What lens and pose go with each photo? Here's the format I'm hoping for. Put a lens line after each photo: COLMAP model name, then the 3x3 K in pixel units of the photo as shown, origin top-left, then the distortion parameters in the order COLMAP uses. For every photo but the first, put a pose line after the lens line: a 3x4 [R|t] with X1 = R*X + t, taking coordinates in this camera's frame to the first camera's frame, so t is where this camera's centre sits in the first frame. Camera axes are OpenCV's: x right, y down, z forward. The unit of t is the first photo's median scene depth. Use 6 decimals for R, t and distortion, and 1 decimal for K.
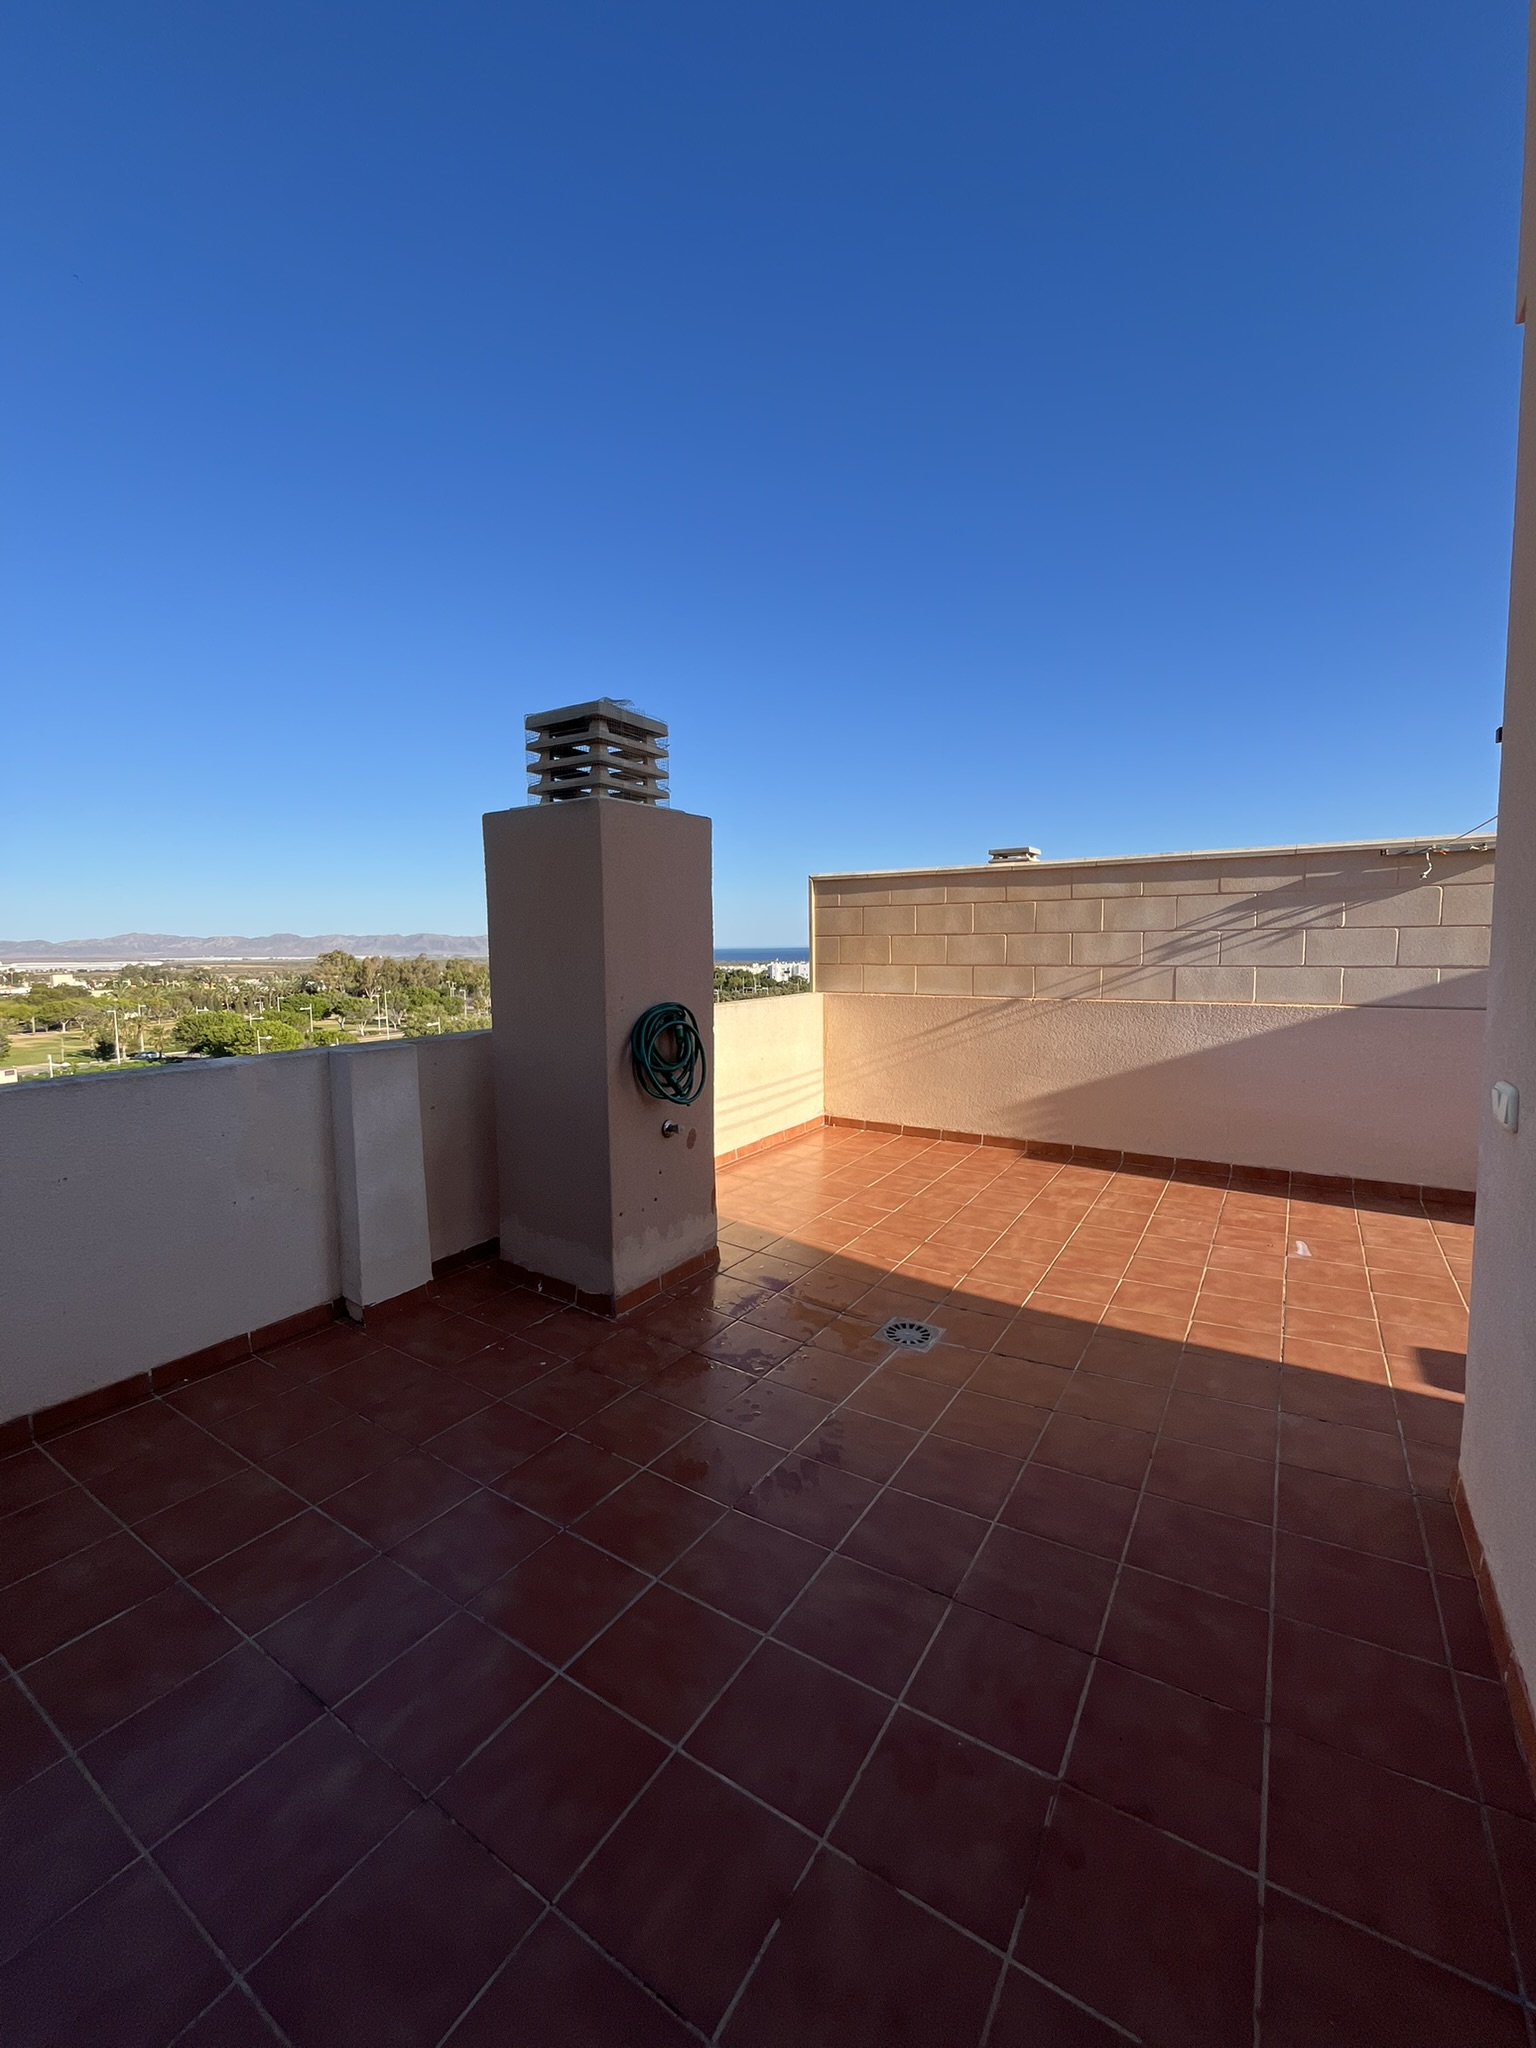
lens RADIAL K [[827.2, 0, 767.7], [0, 827.2, 1019.0], [0, 0, 1]] dist [-0.002025, -0.000538]
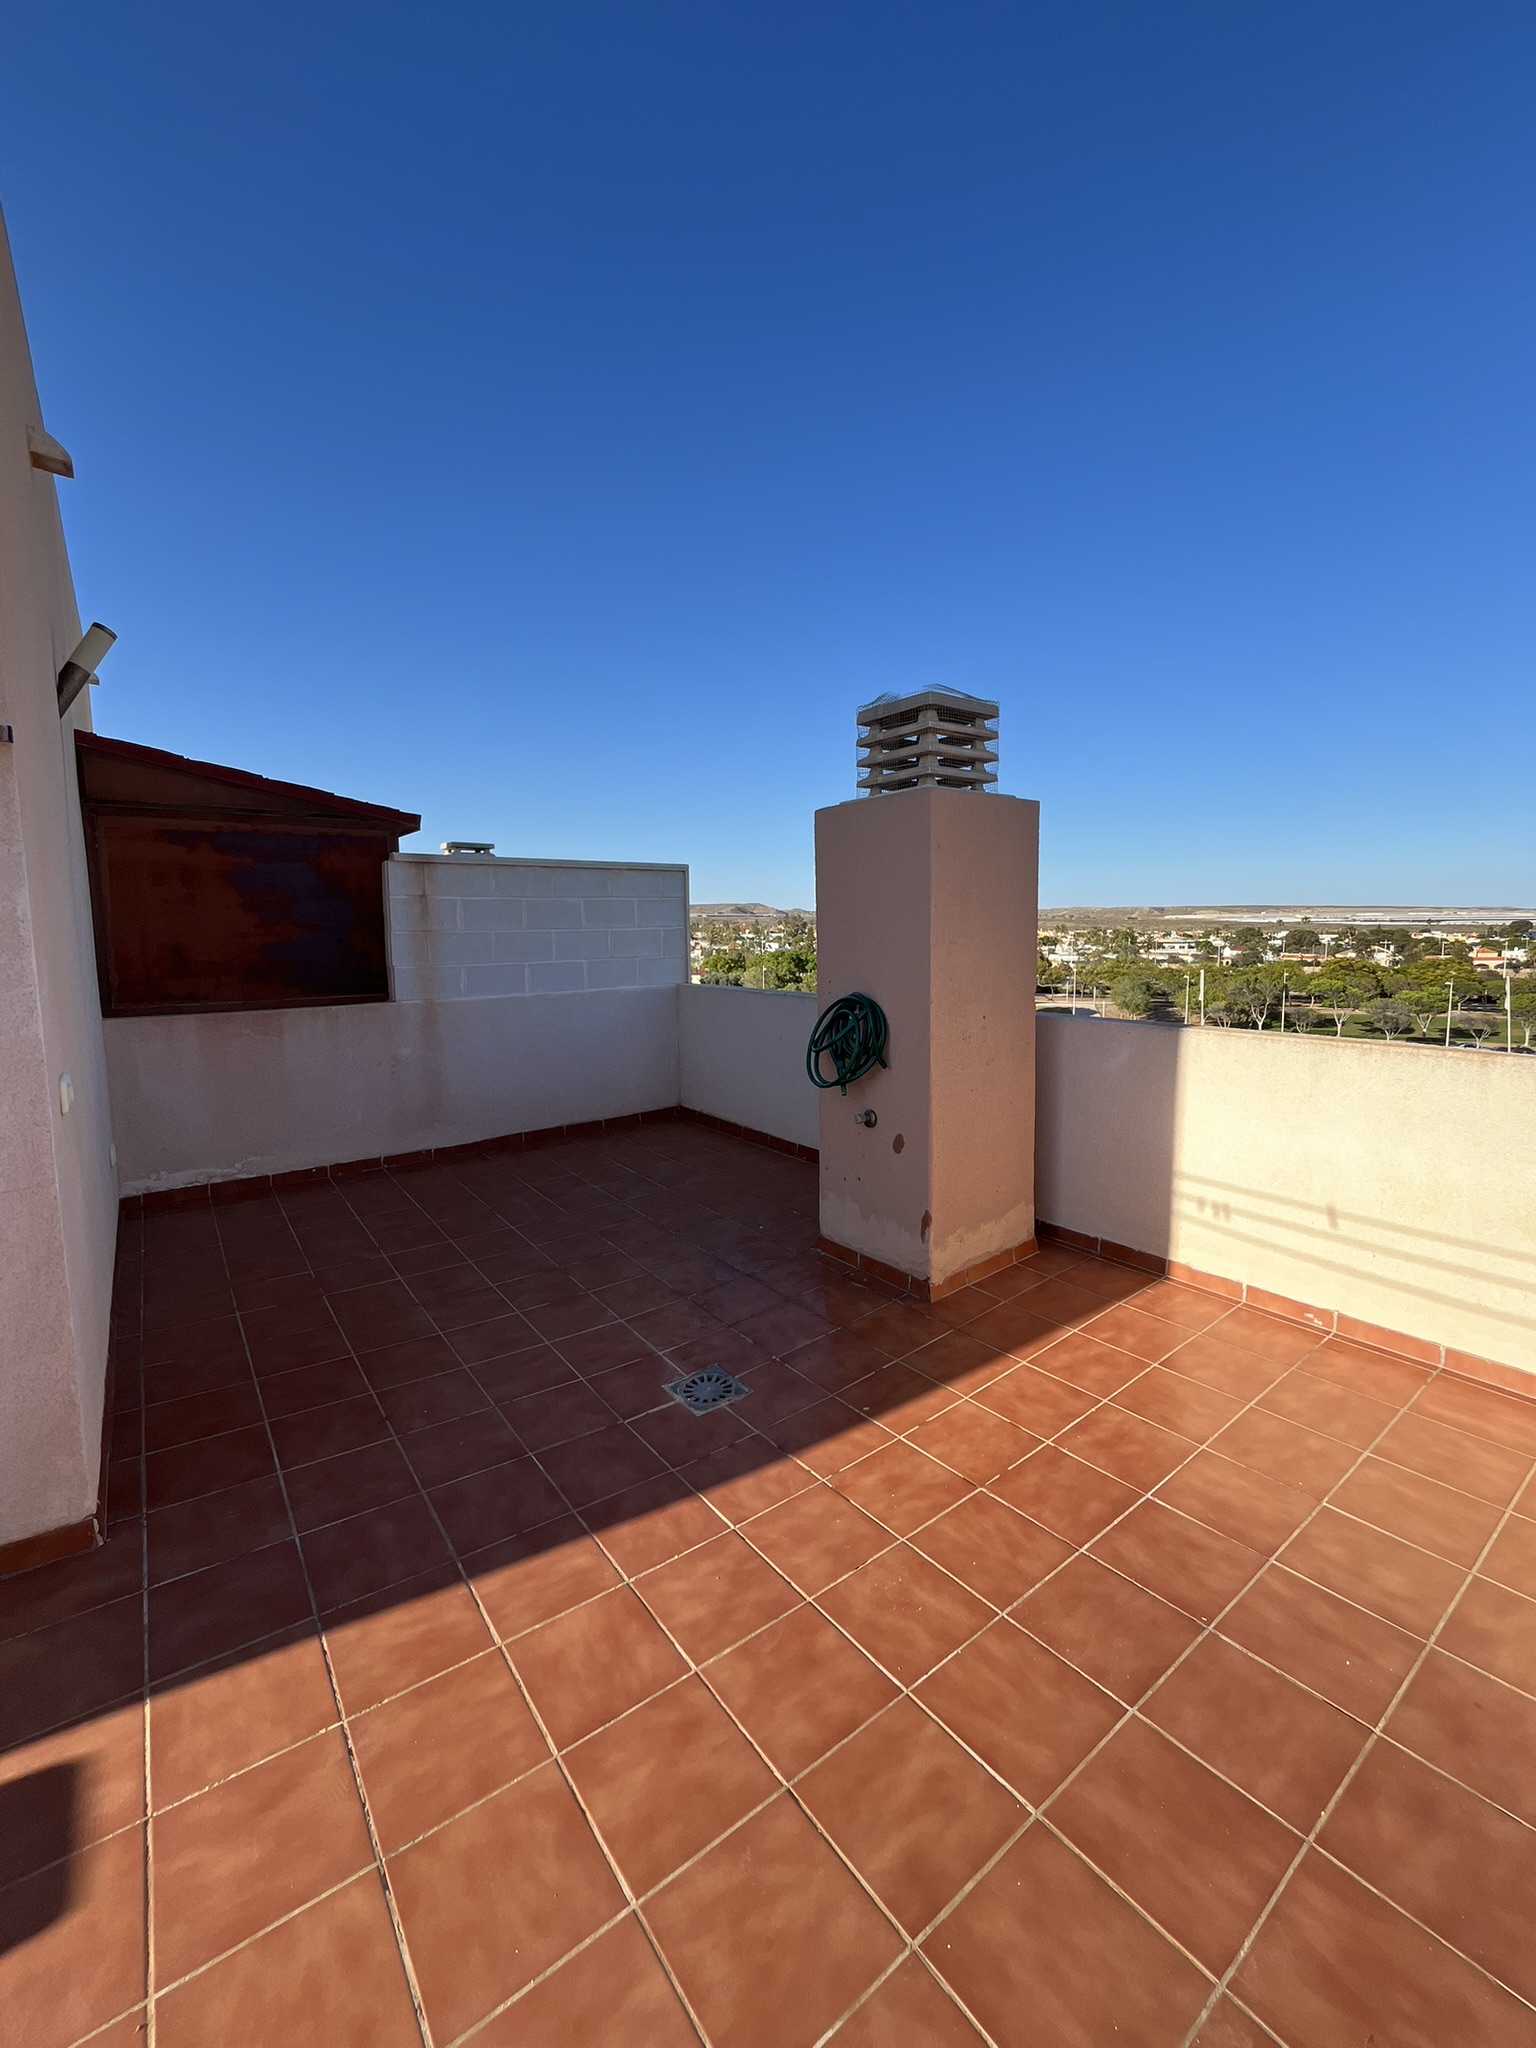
lens RADIAL K [[827.2, 0, 767.7], [0, 827.2, 1019.0], [0, 0, 1]] dist [-0.002025, -0.000538]
pose [[-0.350684, 0.117312, -0.929117, 0.830500], [-0.067791, 0.986340, 0.150124, -0.127297], [0.934037, 0.115632, -0.337942, 1.188179]]
